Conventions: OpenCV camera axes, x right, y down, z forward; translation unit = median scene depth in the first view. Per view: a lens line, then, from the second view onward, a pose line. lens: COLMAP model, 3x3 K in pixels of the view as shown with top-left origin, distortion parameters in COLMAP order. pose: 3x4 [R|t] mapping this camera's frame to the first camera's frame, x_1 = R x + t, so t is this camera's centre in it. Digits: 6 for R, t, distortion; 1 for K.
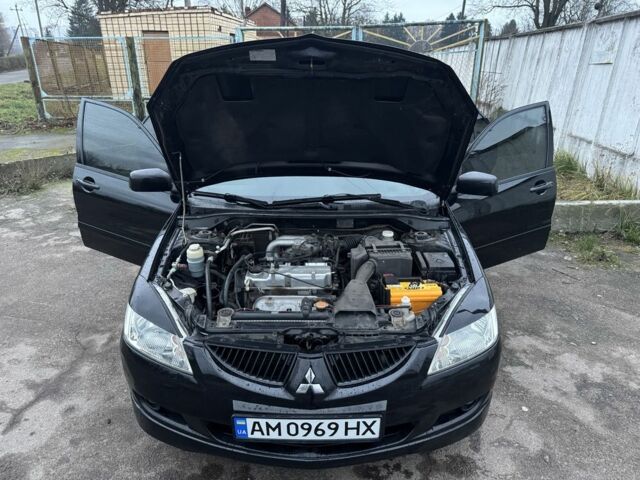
lens RADIAL K [[451.9, 0, 322.3], [0, 451.9, 242.6], [0, 0, 1]] dist [0.029132, -0.037054]
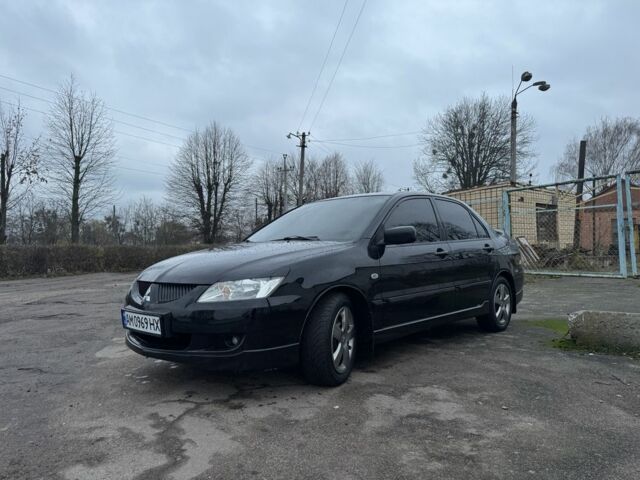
lens RADIAL K [[451.9, 0, 327.0], [0, 451.9, 245.0], [0, 0, 1]] dist [0.029132, -0.037054]
pose [[0.729667, -0.025835, -0.683314, 1.666061], [-0.234715, 0.929111, -0.285766, 0.458699], [0.642258, 0.368898, 0.671878, 0.180348]]
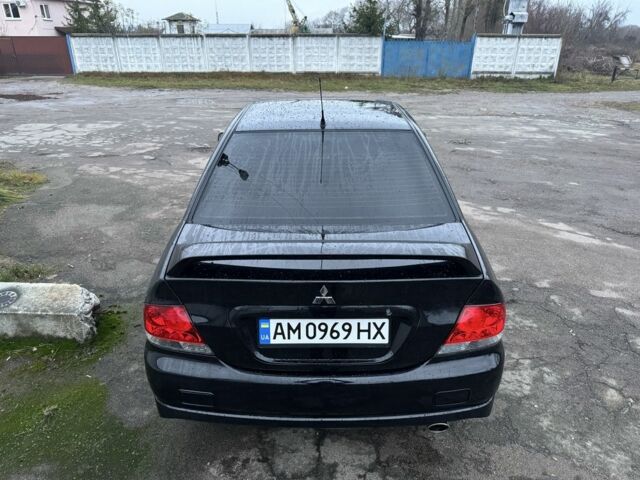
lens RADIAL K [[451.9, 0, 320.3], [0, 451.9, 238.4], [0, 0, 1]] dist [0.029132, -0.037054]
pose [[-0.999972, -0.006502, 0.003830, -0.025151], [-0.001844, 0.702739, 0.711445, -1.730465], [-0.007317, 0.711418, -0.702731, 4.047062]]
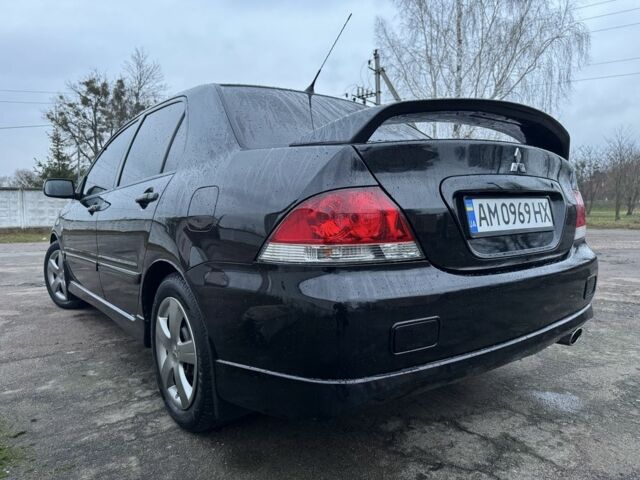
lens RADIAL K [[451.9, 0, 319.8], [0, 451.9, 247.3], [0, 0, 1]] dist [0.029132, -0.037054]
pose [[-0.790589, 0.057108, -0.609679, 0.839147], [-0.216502, 0.905266, 0.365540, -0.980263], [0.572797, 0.420989, -0.703329, 3.883860]]
